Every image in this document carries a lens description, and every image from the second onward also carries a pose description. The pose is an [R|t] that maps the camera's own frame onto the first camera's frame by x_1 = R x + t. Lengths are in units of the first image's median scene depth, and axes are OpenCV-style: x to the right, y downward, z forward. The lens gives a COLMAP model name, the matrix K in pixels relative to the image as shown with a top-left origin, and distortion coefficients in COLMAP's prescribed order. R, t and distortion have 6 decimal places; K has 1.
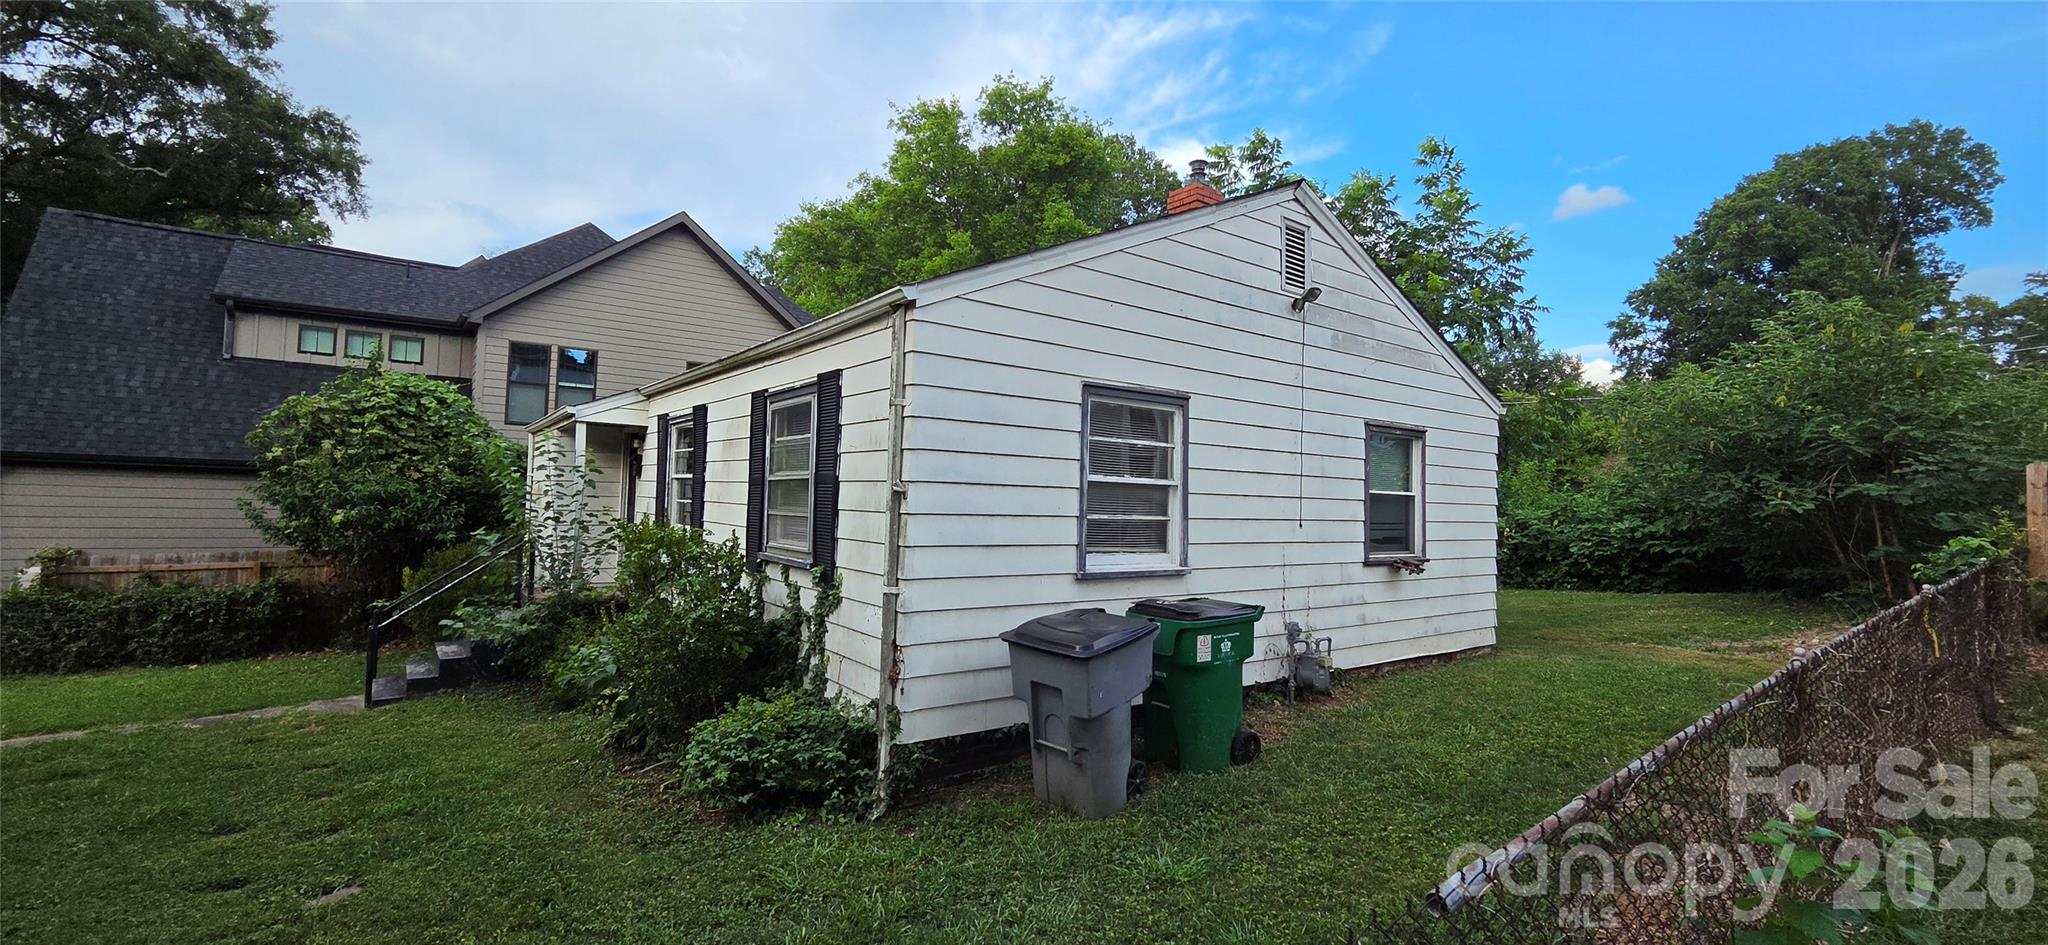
lens RADIAL K [[826.5, 0, 1024.0], [0, 826.5, 472.5], [0, 0, 1]] dist [-0.000225, -0.000291]
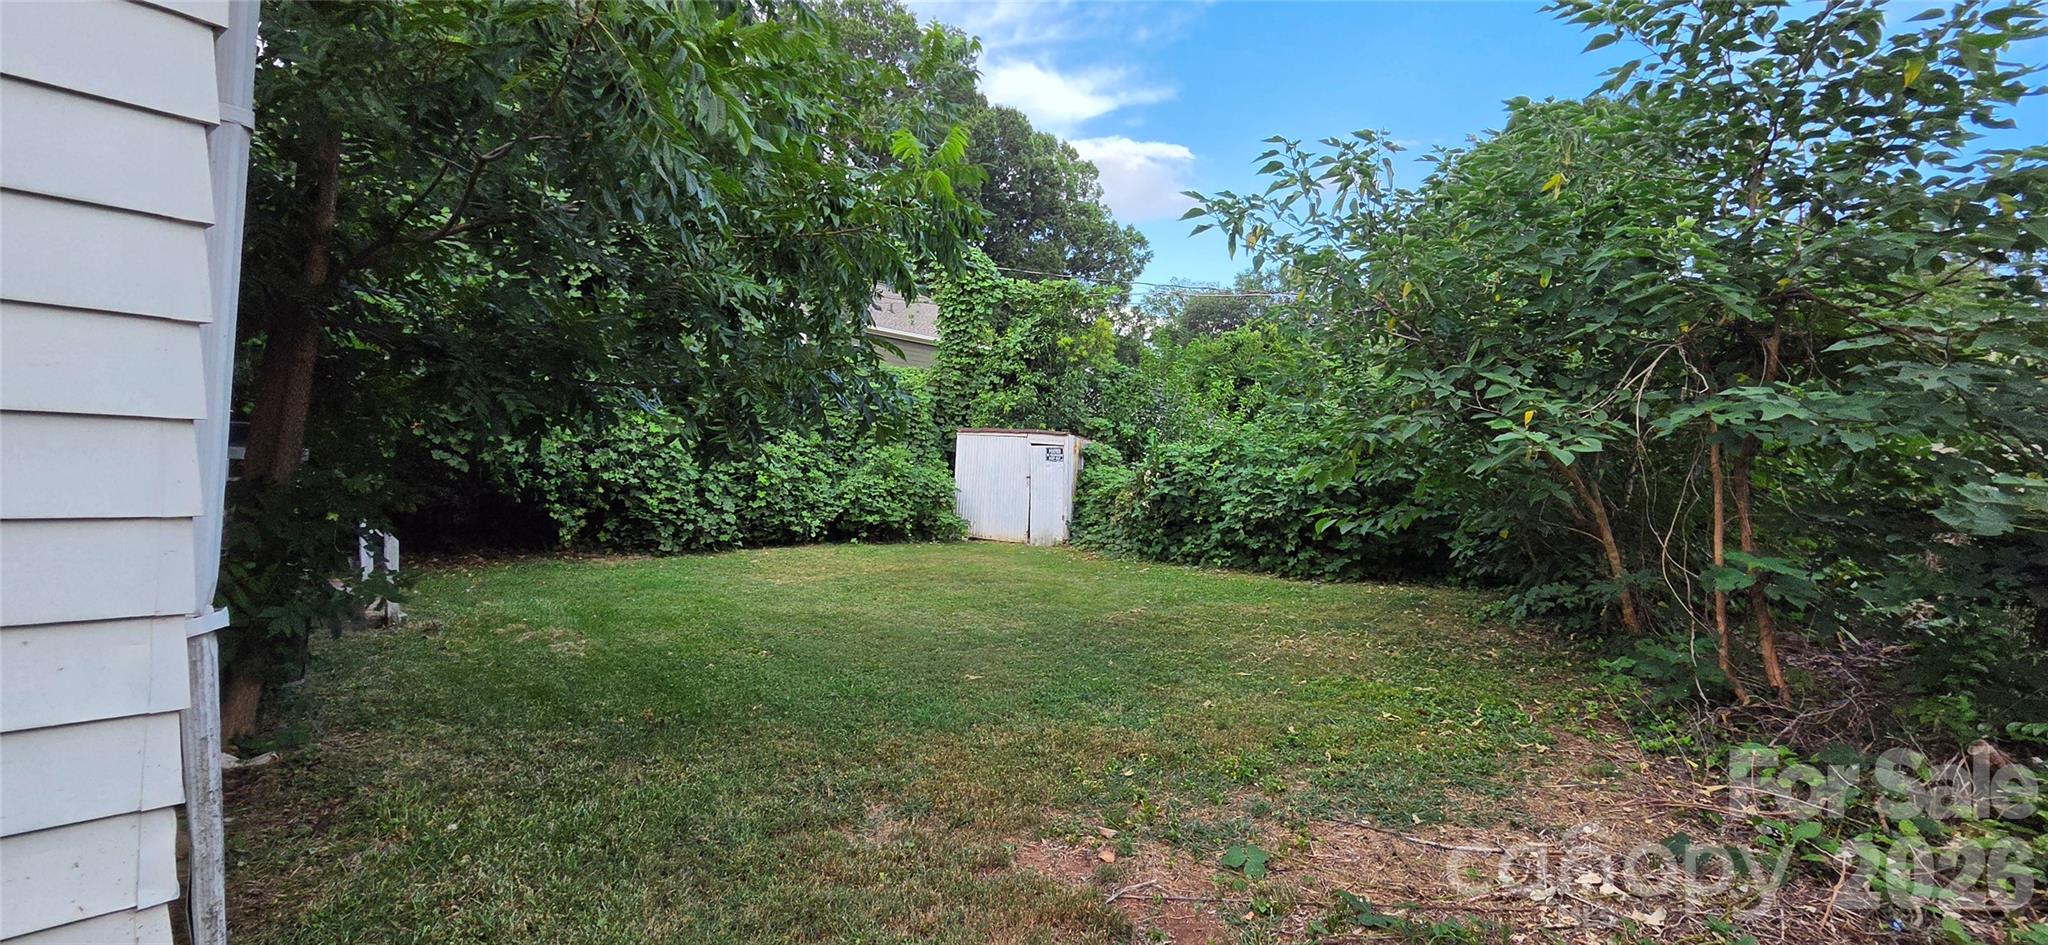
lens RADIAL K [[826.5, 0, 1024.0], [0, 826.5, 472.5], [0, 0, 1]] dist [-0.000225, -0.000291]
pose [[0.975218, 0.036824, 0.218161, 0.402655], [-0.056540, 0.994790, 0.084831, 0.023447], [-0.213901, -0.095064, 0.972219, 0.451326]]
